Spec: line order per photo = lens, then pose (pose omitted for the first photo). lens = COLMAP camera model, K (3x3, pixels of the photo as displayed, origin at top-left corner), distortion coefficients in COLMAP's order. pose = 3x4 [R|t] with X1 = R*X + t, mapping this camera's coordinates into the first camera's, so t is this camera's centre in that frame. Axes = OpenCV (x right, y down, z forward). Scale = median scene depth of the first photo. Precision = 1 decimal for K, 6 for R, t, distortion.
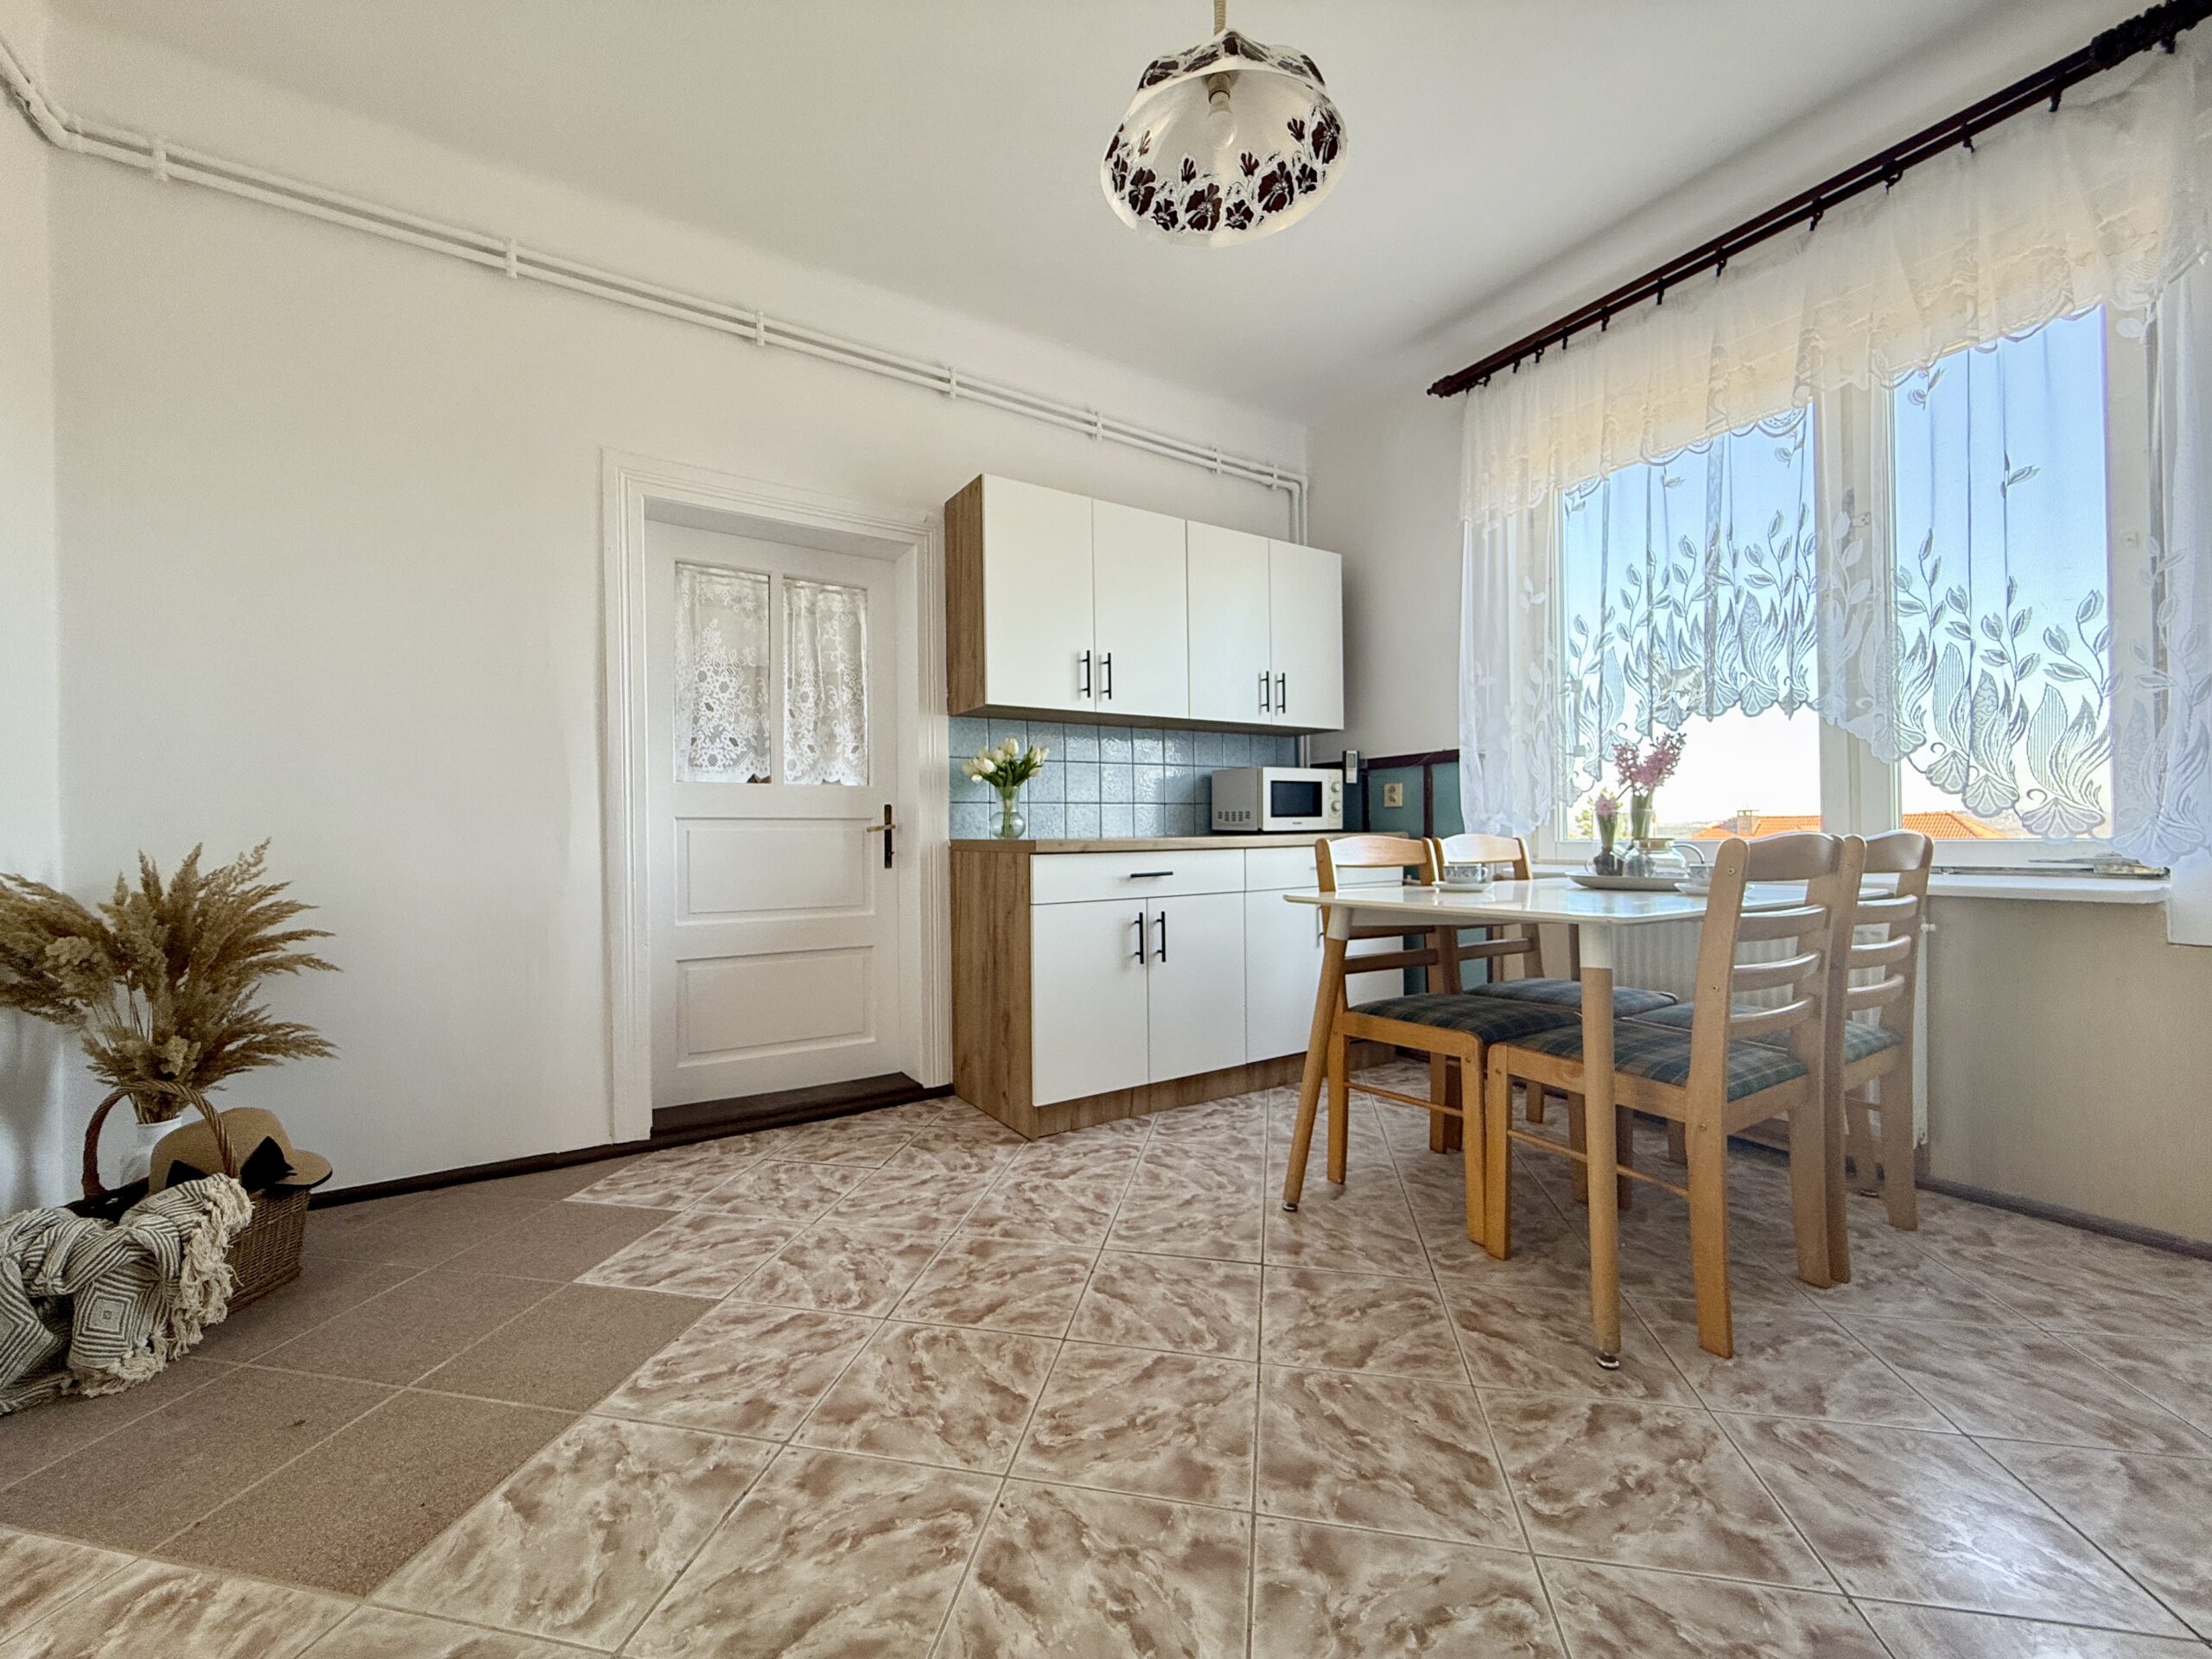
lens RADIAL K [[878.9, 0, 1097.7], [0, 878.9, 831.9], [0, 0, 1]] dist [-0.001147, 0.000126]
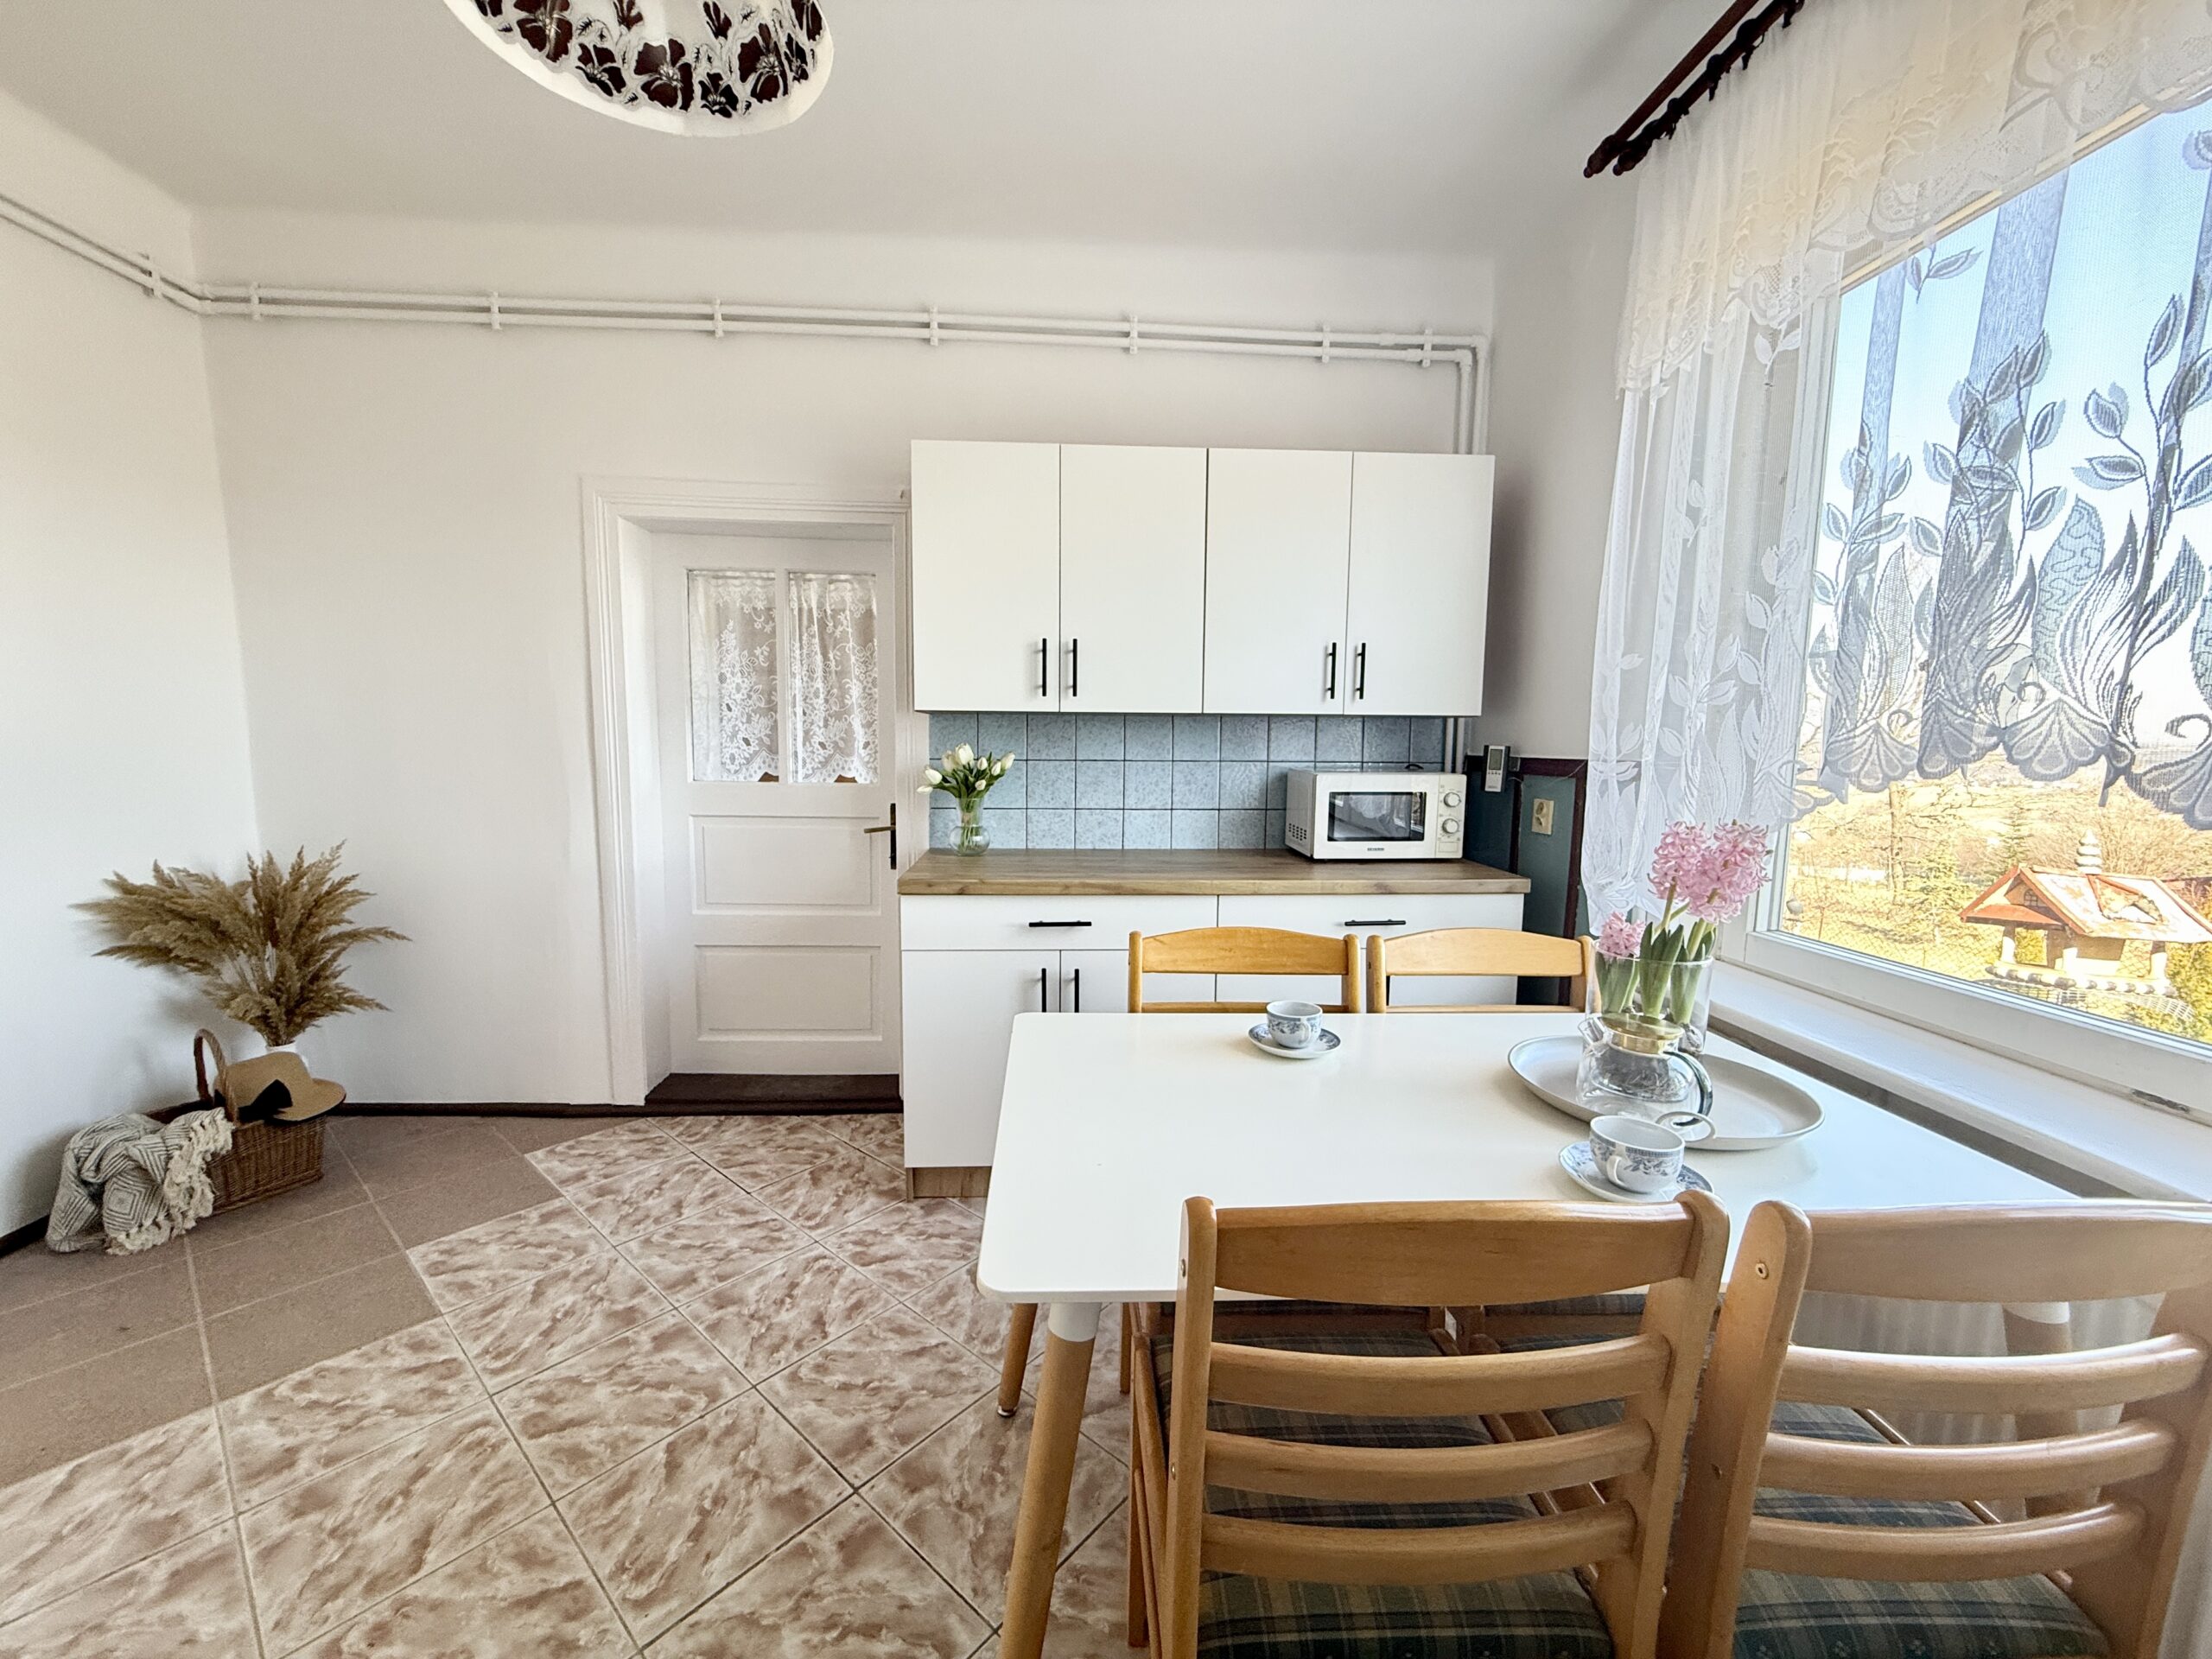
lens RADIAL K [[875.4, 0, 1099.7], [0, 875.4, 832.0], [0, 0, 1]] dist [-0.000937, -0.000200]
pose [[0.870168, 0.075099, -0.487000, 0.508429], [-0.021619, 0.993185, 0.114528, -0.137550], [0.492281, -0.089130, 0.865861, 0.336240]]
